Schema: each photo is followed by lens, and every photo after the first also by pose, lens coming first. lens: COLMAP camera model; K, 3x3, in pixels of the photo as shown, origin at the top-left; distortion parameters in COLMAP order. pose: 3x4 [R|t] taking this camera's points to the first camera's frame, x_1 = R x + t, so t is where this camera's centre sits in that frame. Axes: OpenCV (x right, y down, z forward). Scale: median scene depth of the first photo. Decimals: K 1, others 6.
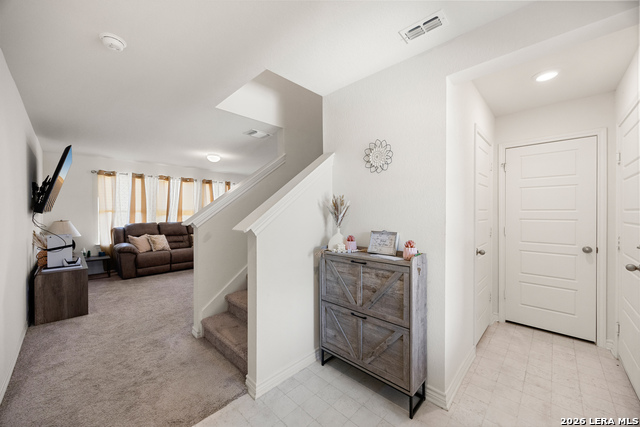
lens RADIAL K [[245.1, 0, 318.1], [0, 245.1, 212.3], [0, 0, 1]] dist [0.000095, -0.000078]
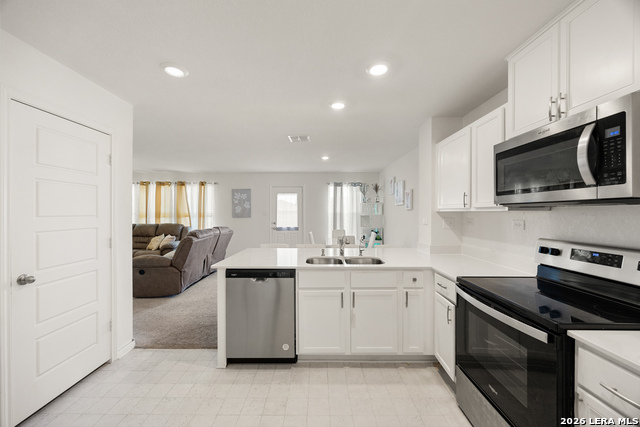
lens RADIAL K [[245.1, 0, 316.4], [0, 245.1, 213.1], [0, 0, 1]] dist [0.000095, -0.000078]
pose [[0.688250, 0.000569, -0.725473, 0.784676], [-0.002570, 0.999995, -0.001654, -0.008507], [0.725469, 0.003003, 0.688249, 0.894559]]
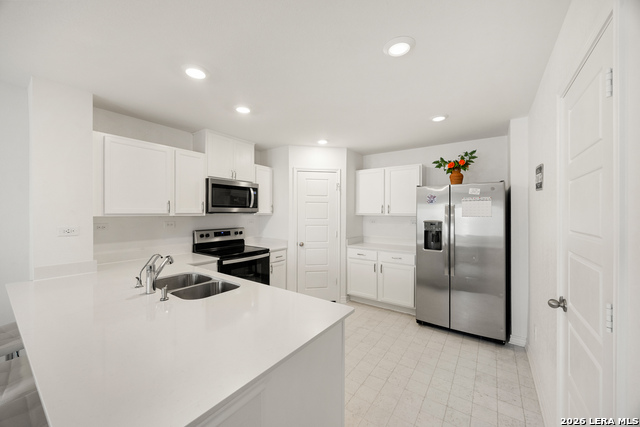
lens RADIAL K [[245.1, 0, 319.5], [0, 245.1, 213.2], [0, 0, 1]] dist [0.000095, -0.000078]
pose [[-0.150171, -0.003270, 0.988655, 0.127532], [0.001648, 0.999992, 0.003557, -0.019794], [-0.988659, 0.002163, -0.150164, 1.122558]]
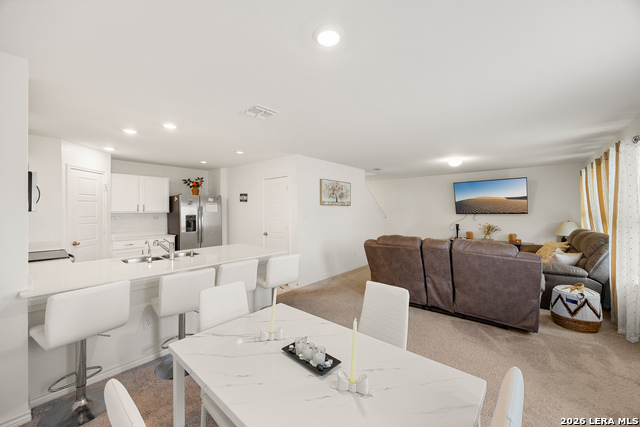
lens RADIAL K [[245.1, 0, 320.4], [0, 245.1, 208.3], [0, 0, 1]] dist [0.000095, -0.000078]
pose [[-0.998293, 0.001783, -0.058382, 0.180415], [0.001937, 0.999995, -0.002573, -0.023572], [0.058377, -0.002682, -0.998291, 1.797106]]
